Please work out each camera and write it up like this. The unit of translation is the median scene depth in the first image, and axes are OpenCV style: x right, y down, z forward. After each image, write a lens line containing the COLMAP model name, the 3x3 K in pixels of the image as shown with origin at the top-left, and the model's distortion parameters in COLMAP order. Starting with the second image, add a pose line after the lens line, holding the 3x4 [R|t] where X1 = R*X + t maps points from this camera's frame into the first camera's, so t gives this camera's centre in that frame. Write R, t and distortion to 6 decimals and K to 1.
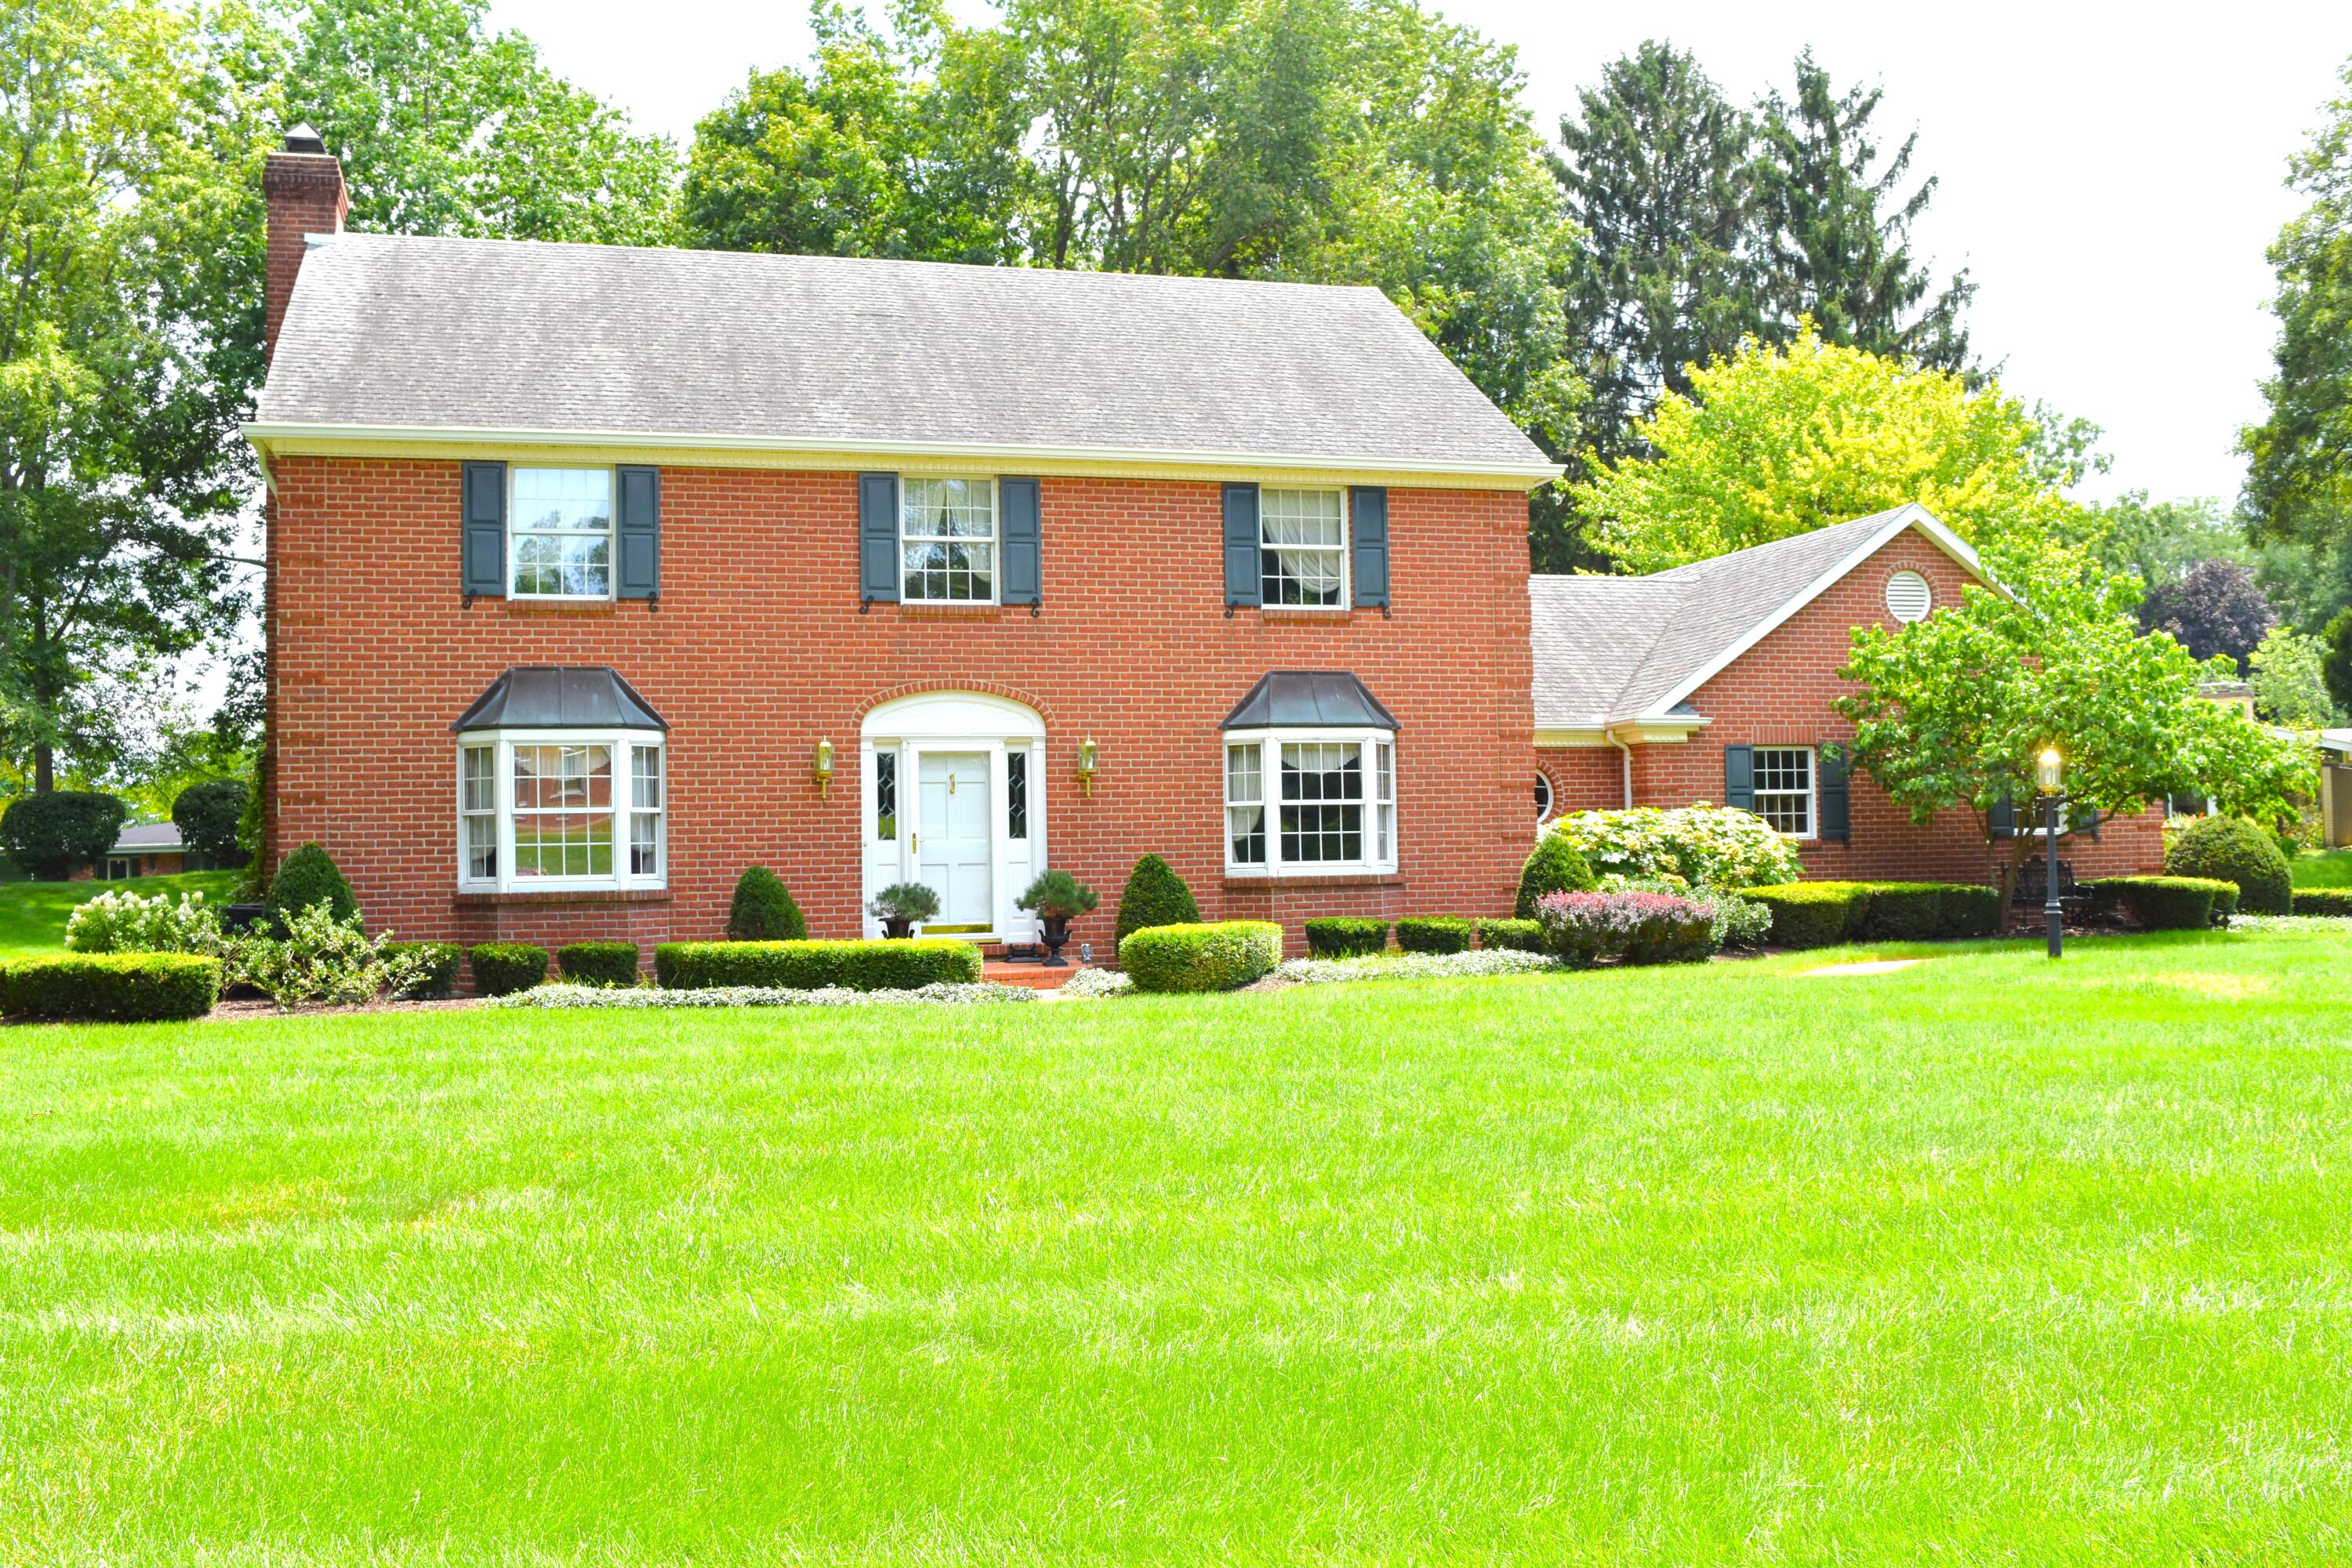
lens RADIAL K [[2194.7, 0, 1158.7], [0, 2194.7, 779.0], [0, 0, 1]] dist [-0.090272, 0.000000]
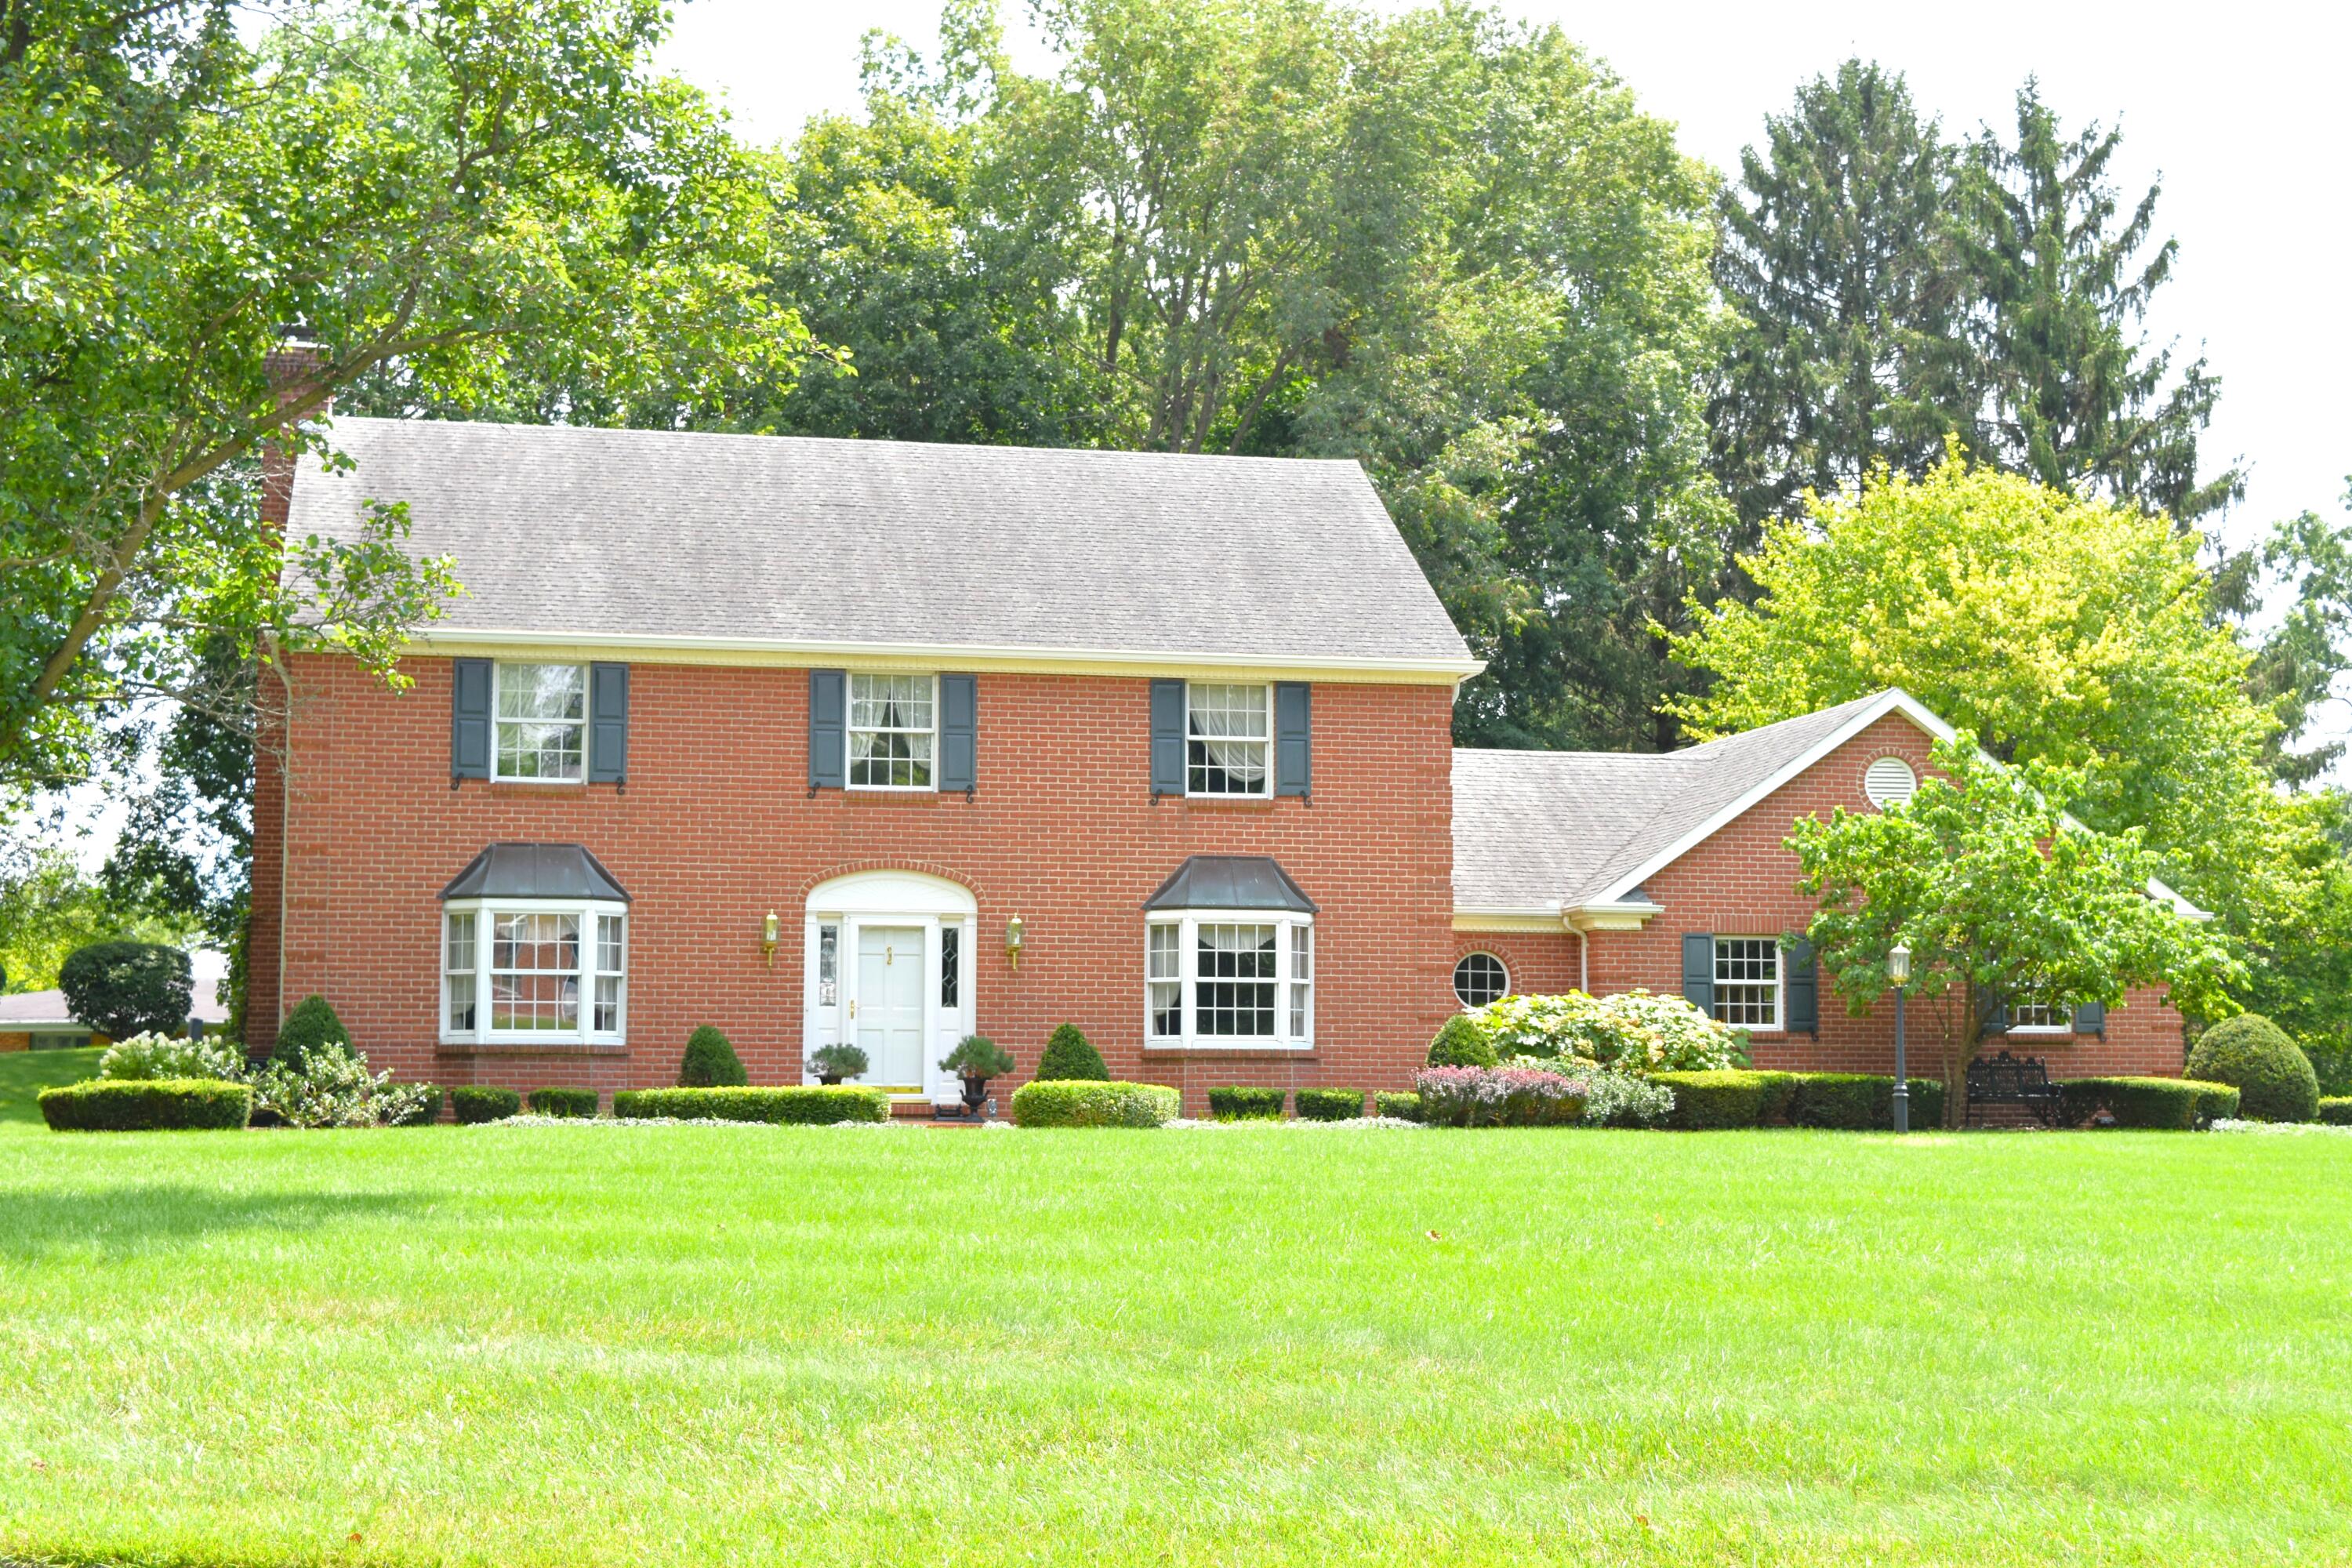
lens RADIAL K [[3406.6, 0, 1162.2], [0, 3406.6, 767.5], [0, 0, 1]] dist [-0.044598, 0.000000]
pose [[0.997432, 0.015184, -0.069988, 0.152695], [-0.019311, 0.998091, -0.058671, 0.005416], [0.068964, 0.059872, 0.995821, -0.655402]]
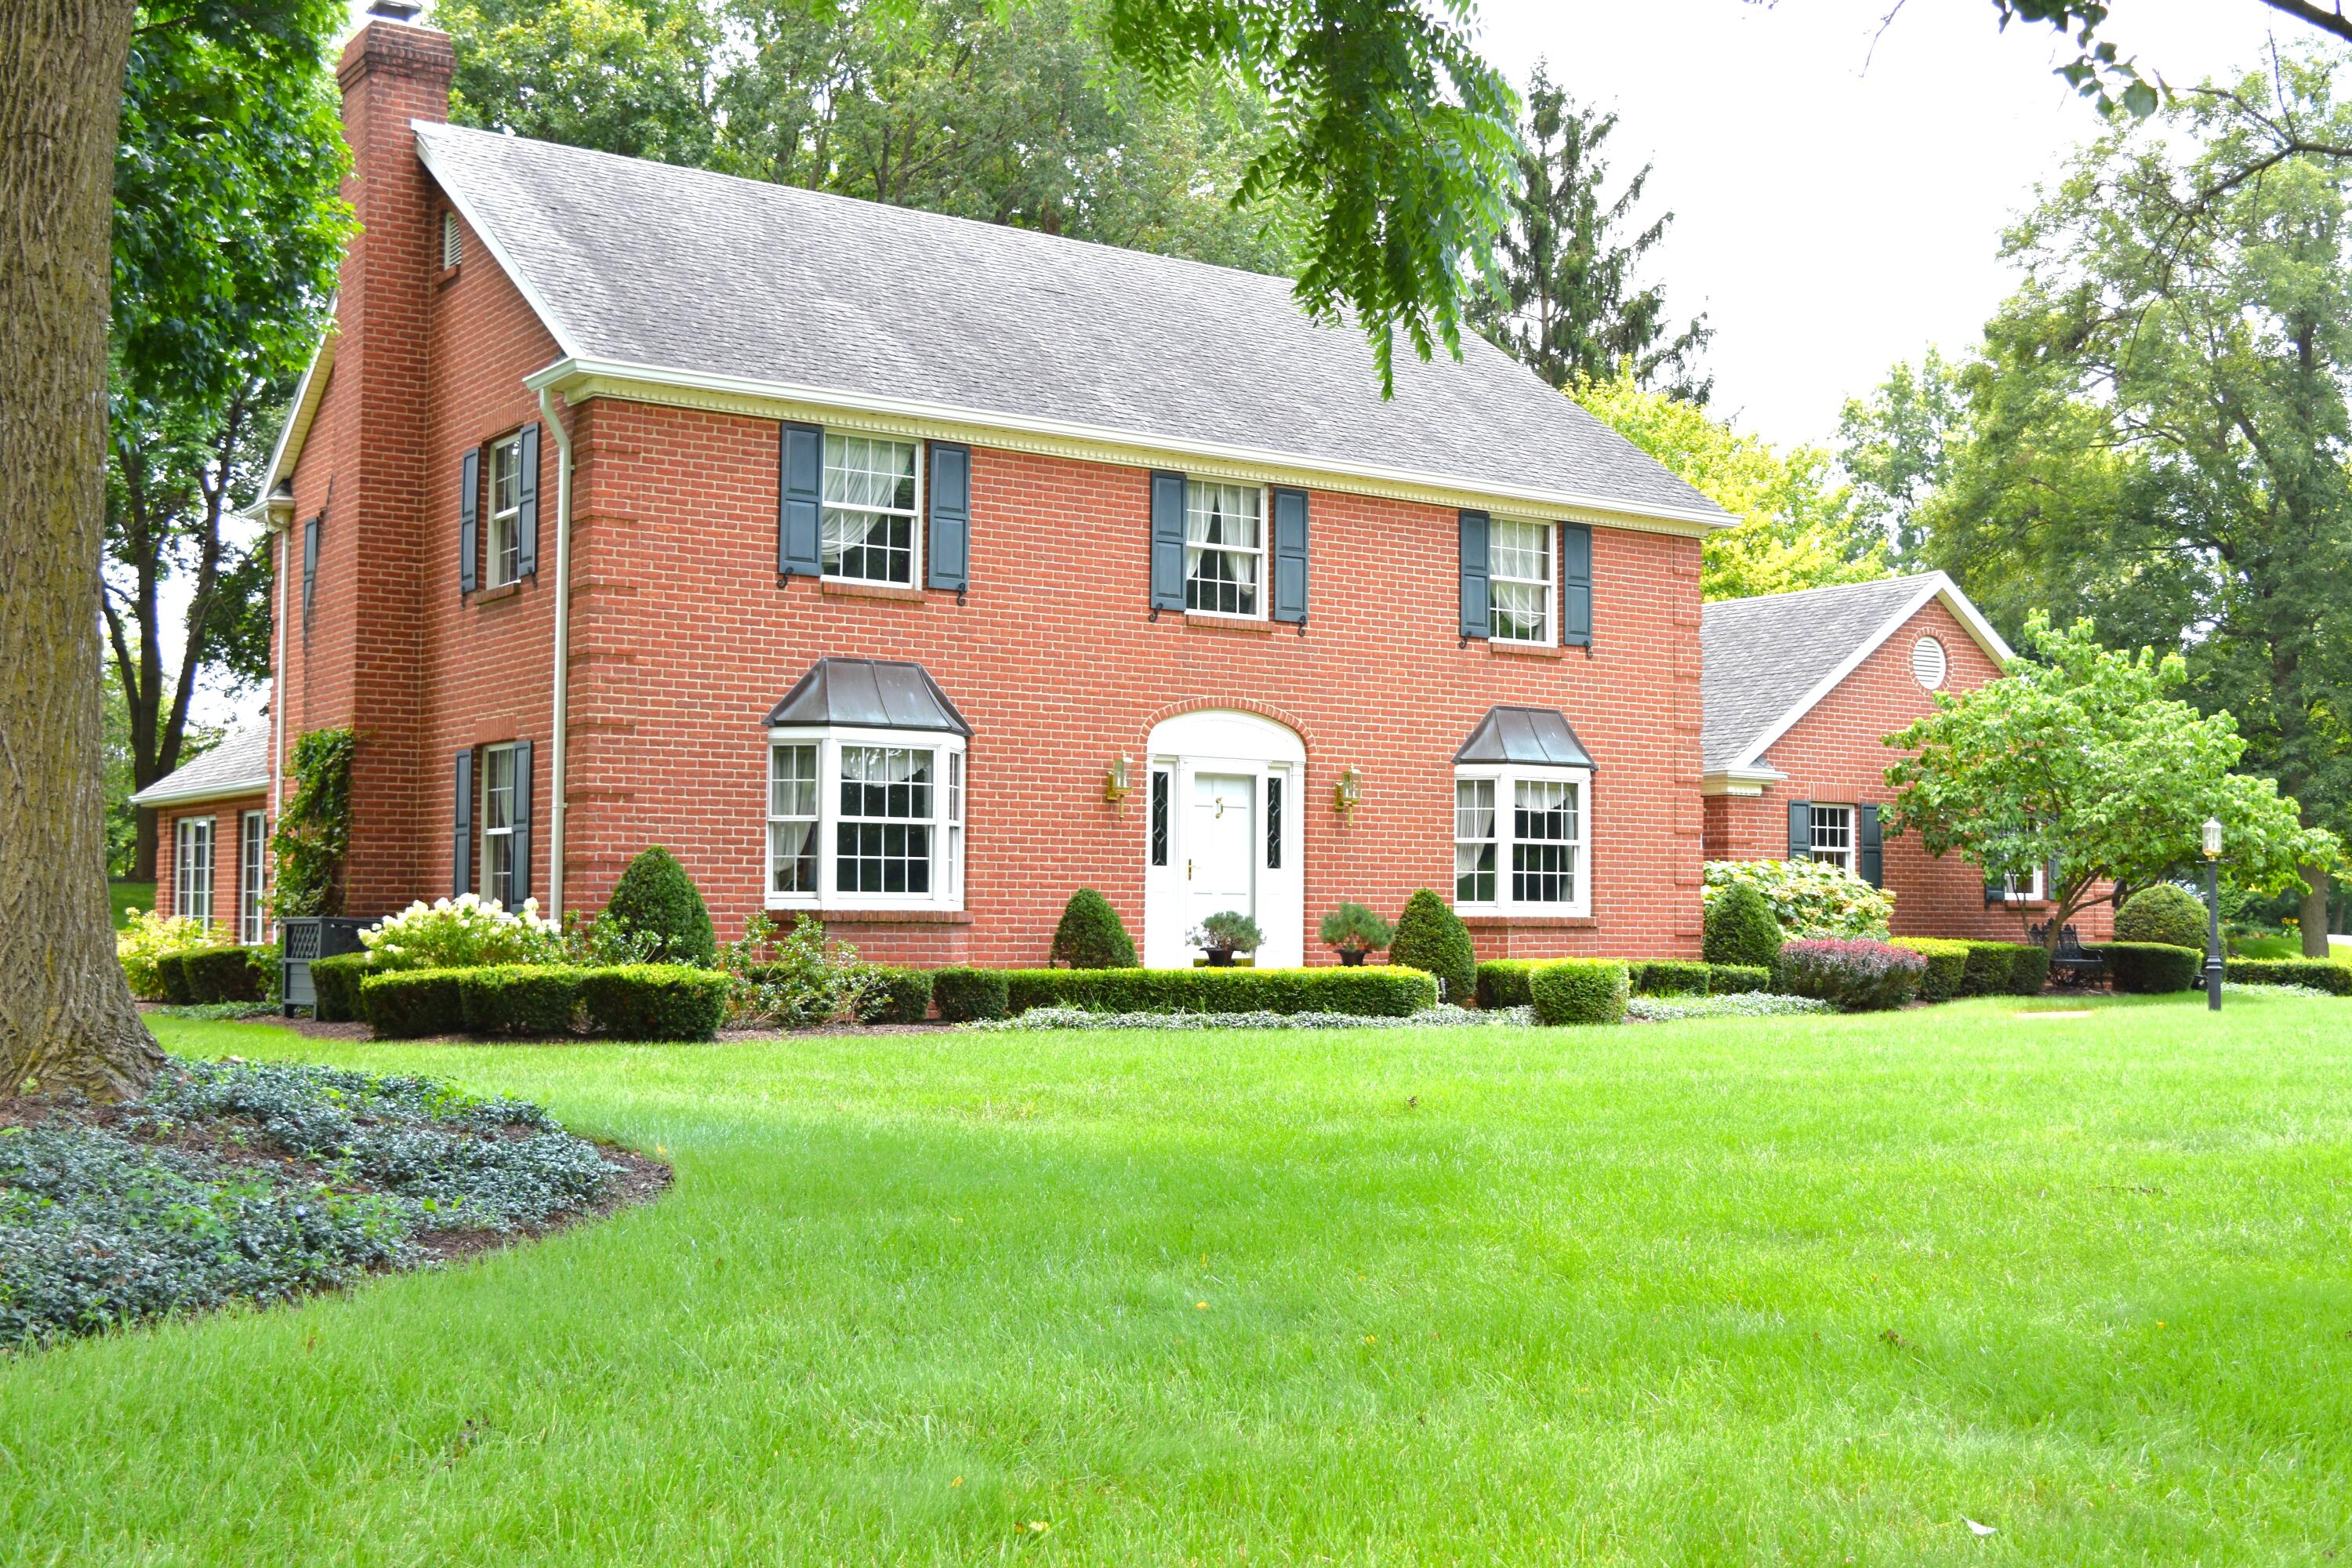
lens RADIAL K [[2624.2, 0, 1181.8], [0, 2624.2, 789.4], [0, 0, 1]] dist [-0.074368, 0.000000]
pose [[0.945612, 0.043602, 0.322362, -0.458826], [-0.039485, 0.999034, -0.019302, 0.016165], [-0.322892, 0.005523, 0.946420, -0.057040]]
